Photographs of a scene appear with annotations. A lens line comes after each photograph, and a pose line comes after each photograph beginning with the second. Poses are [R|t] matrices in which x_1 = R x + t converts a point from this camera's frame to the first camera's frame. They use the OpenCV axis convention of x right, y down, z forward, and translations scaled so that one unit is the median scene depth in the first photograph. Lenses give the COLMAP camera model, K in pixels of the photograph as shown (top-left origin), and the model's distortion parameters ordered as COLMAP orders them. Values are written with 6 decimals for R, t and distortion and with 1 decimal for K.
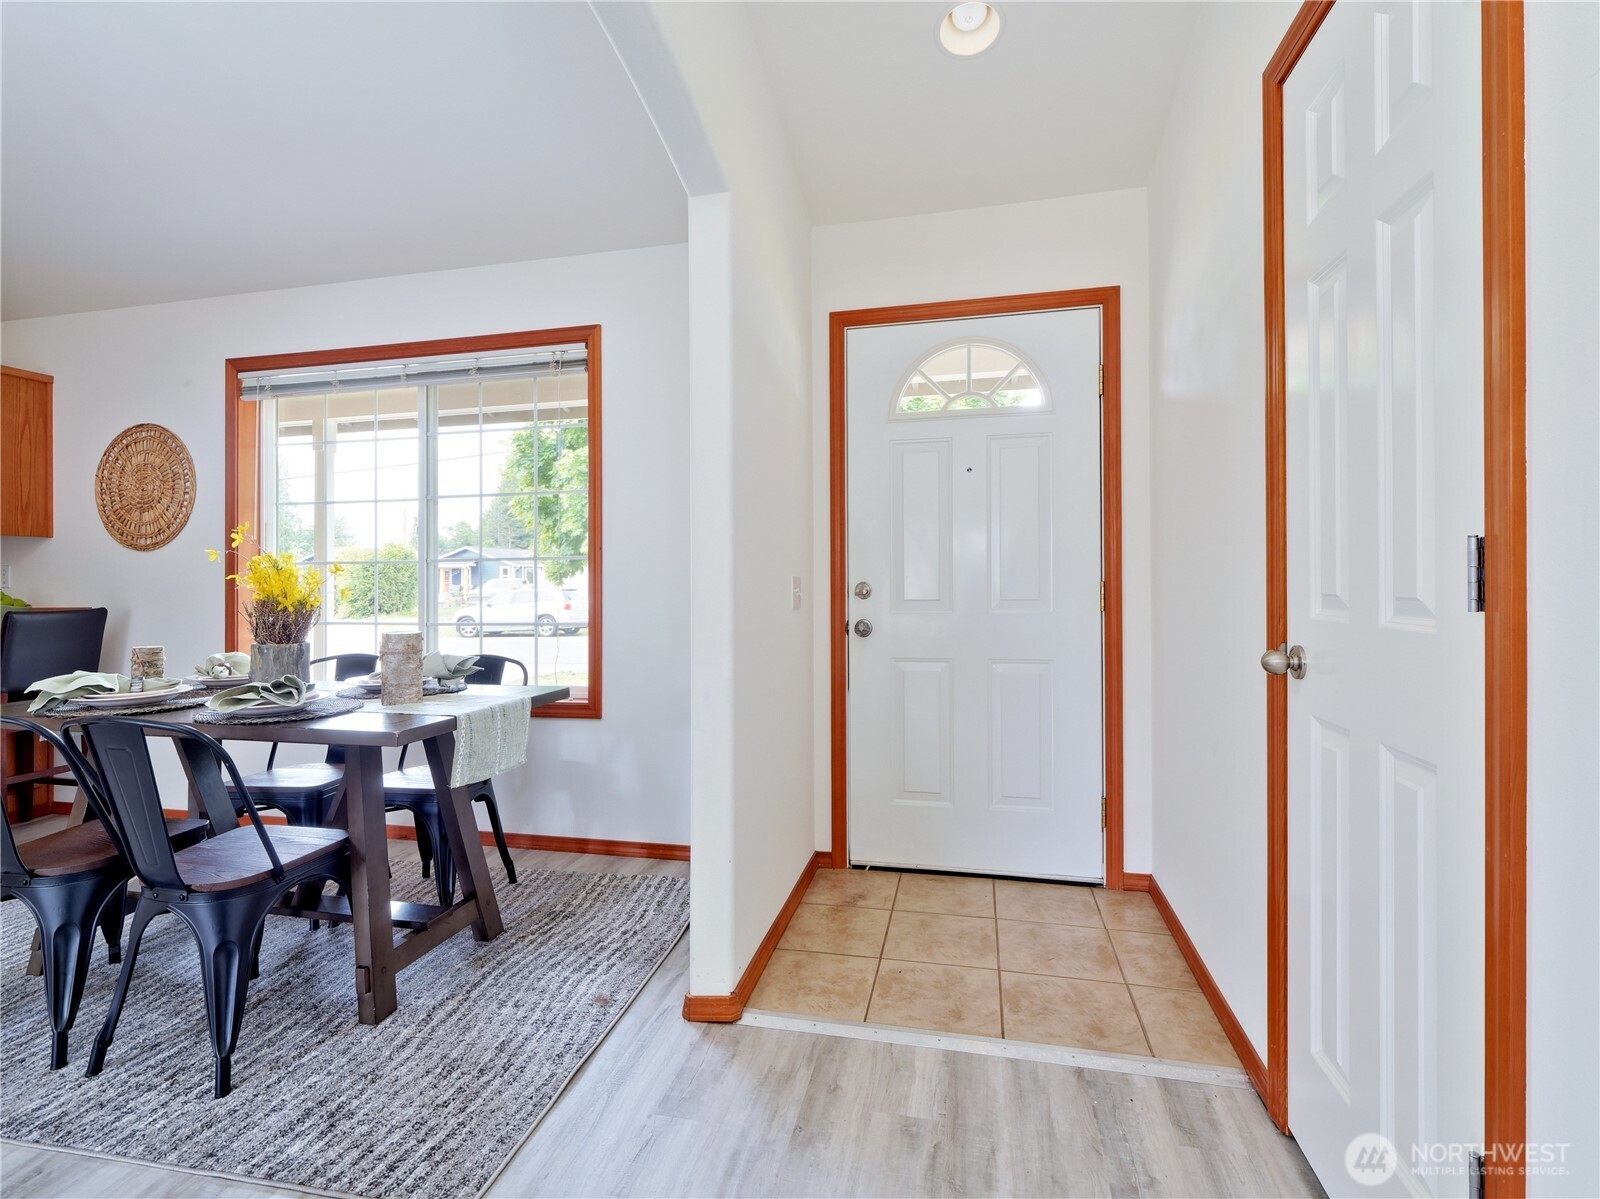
lens RADIAL K [[752.2, 0, 791.6], [0, 752.2, 578.9], [0, 0, 1]] dist [0.001606, 0.000468]
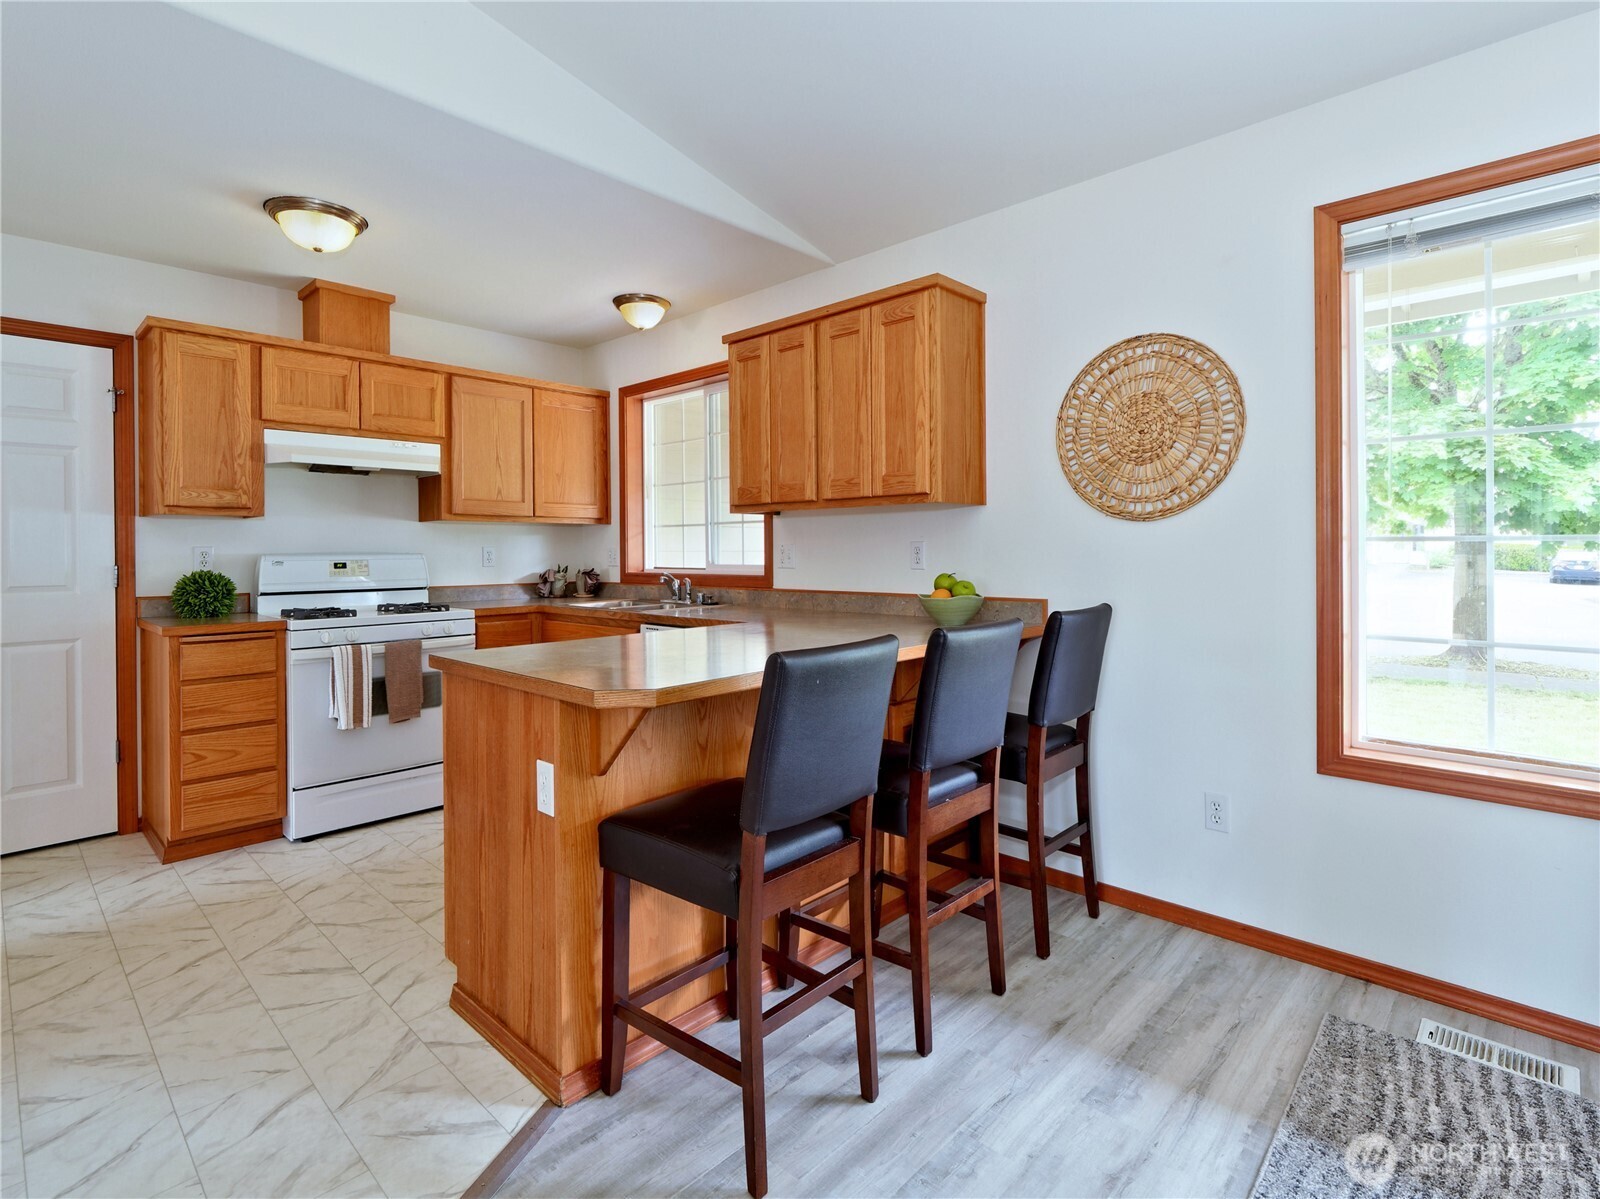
lens RADIAL K [[774.8, 0, 803.2], [0, 774.8, 551.1], [0, 0, 1]] dist [-0.009325, 0.000494]
pose [[0.871965, 0.000705, -0.489567, -0.807068], [0.007453, 0.999864, 0.014715, -0.023324], [0.489511, -0.016480, 0.871842, 0.243281]]
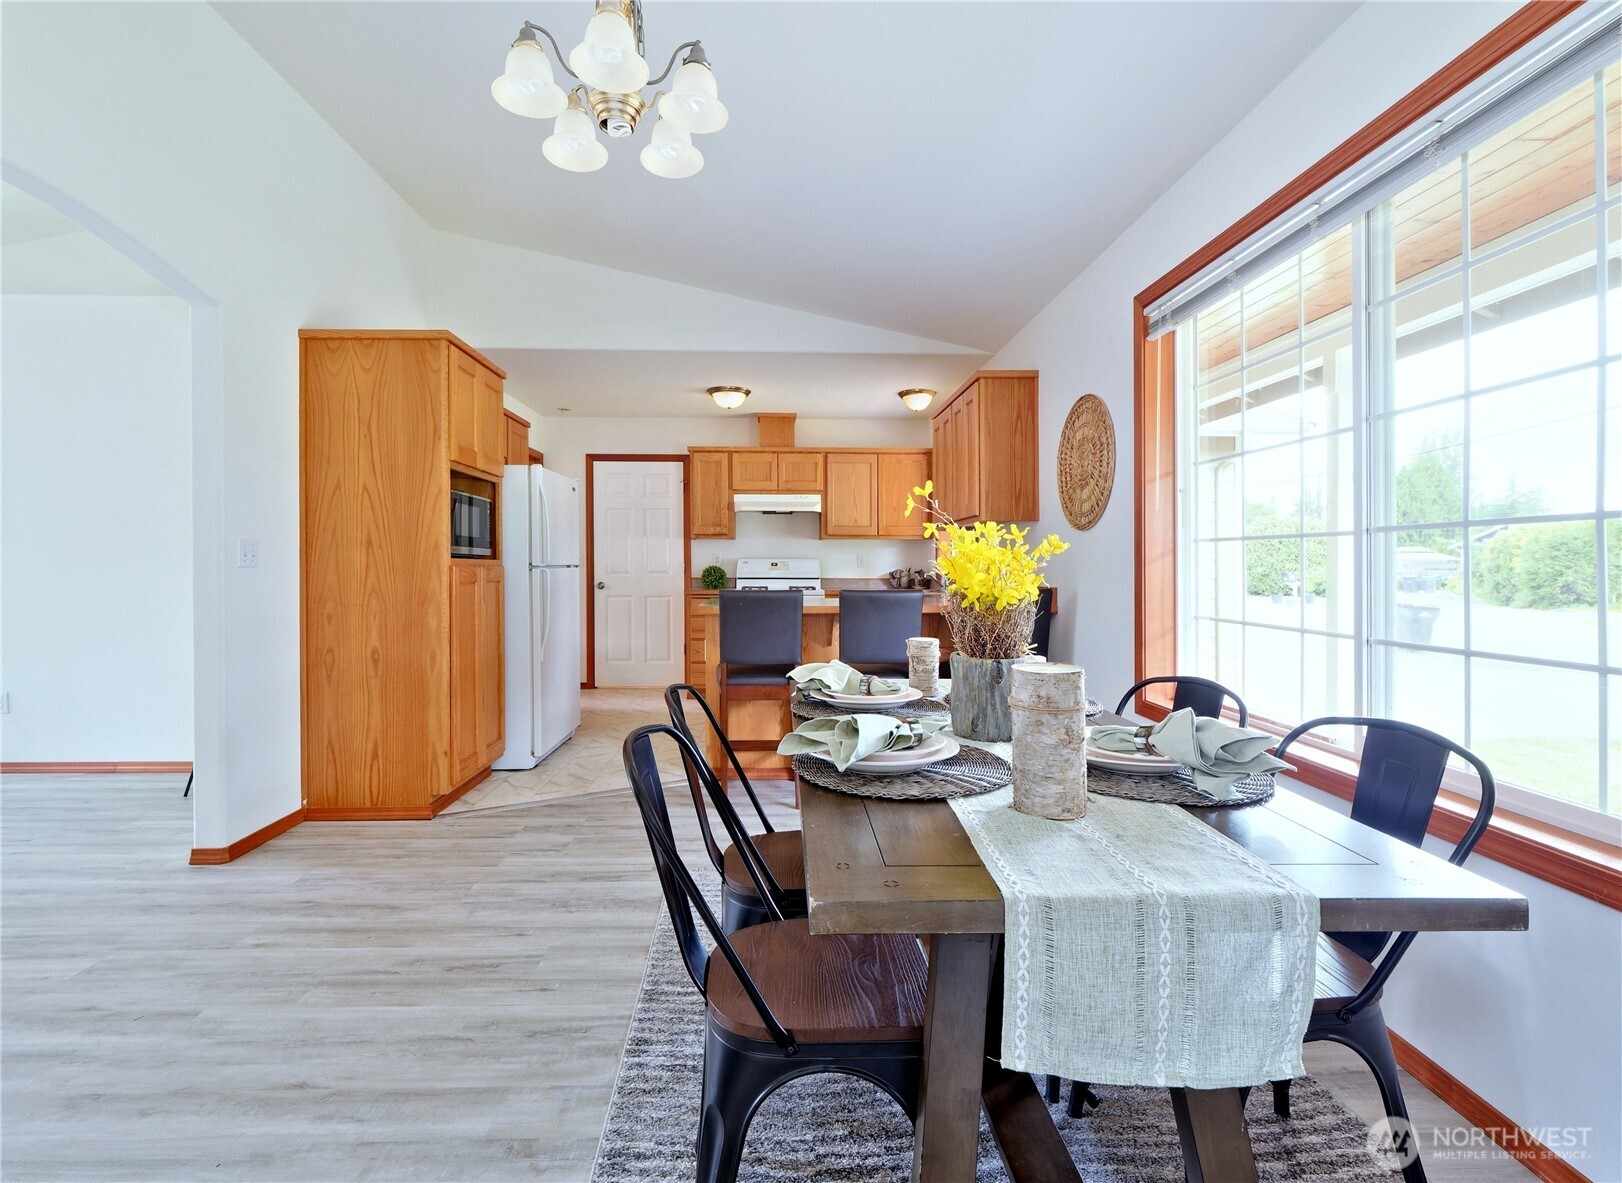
lens RADIAL K [[756.5, 0, 808.7], [0, 756.5, 566.2], [0, 0, 1]] dist [-0.000496, -0.000149]
pose [[0.266896, 0.004830, -0.963713, -0.037325], [0.006553, 0.999955, 0.006826, -0.001153], [0.963703, -0.008137, 0.266852, 0.426063]]
